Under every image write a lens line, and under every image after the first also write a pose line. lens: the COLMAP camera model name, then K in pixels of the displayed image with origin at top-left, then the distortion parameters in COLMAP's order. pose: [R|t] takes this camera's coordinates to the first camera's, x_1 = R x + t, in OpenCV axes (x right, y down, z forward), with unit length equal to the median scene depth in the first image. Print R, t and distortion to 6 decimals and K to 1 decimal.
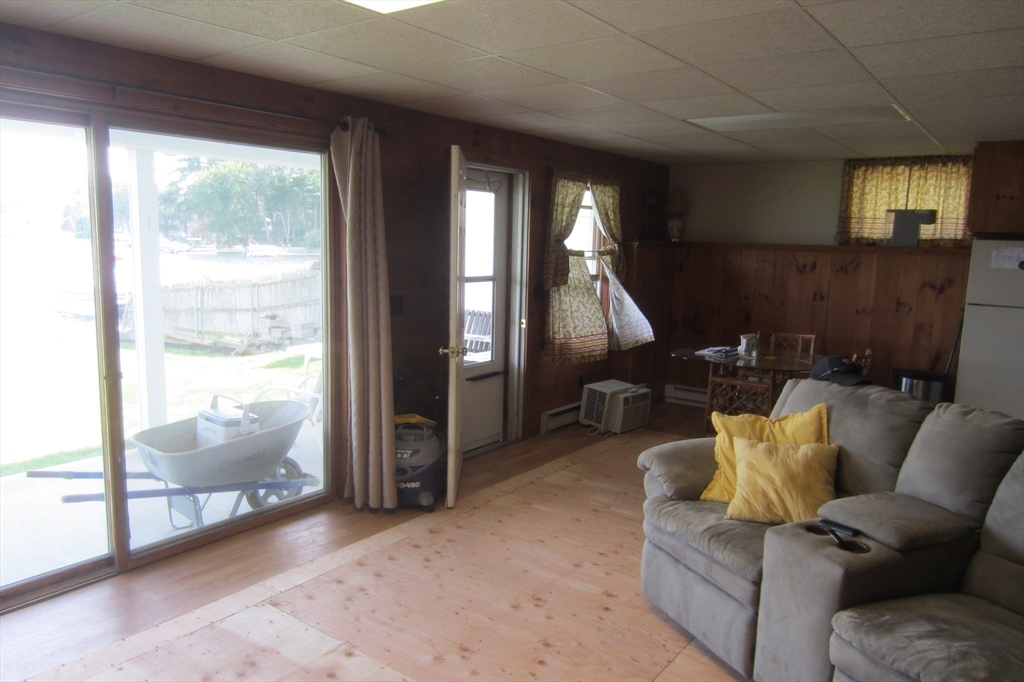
lens RADIAL K [[727.7, 0, 507.4], [0, 727.7, 341.1], [0, 0, 1]] dist [-0.028386, 0.005395]
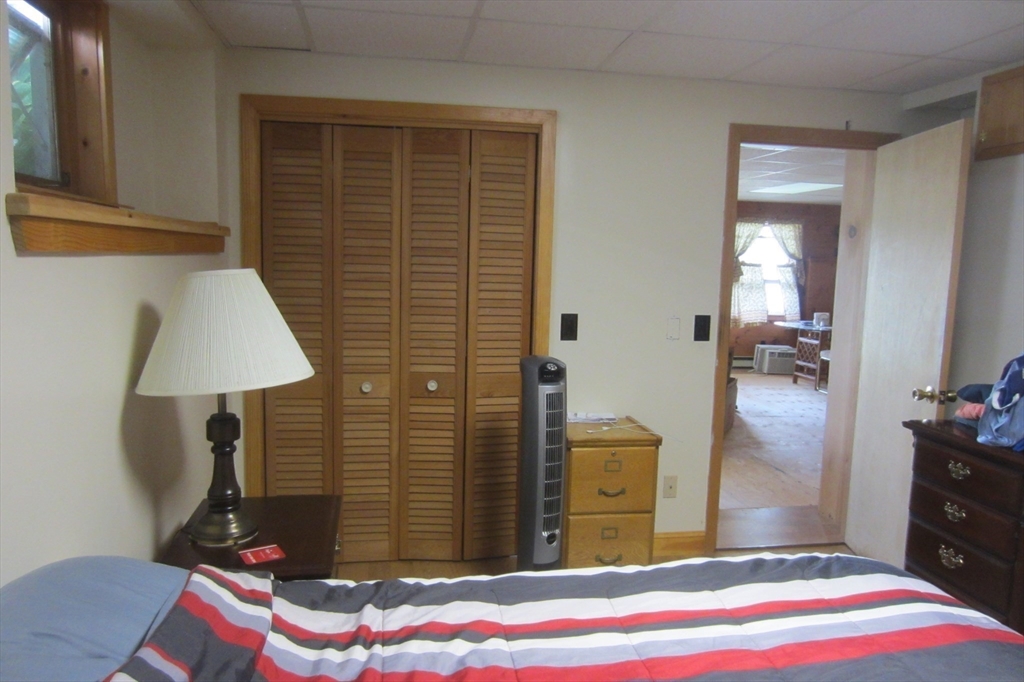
lens RADIAL K [[727.7, 0, 507.4], [0, 727.7, 341.1], [0, 0, 1]] dist [-0.028386, 0.005395]
pose [[0.728994, 0.077593, -0.680109, 0.830155], [-0.104645, 0.994509, 0.001296, 0.111590], [0.676474, 0.070225, 0.733110, -0.603032]]
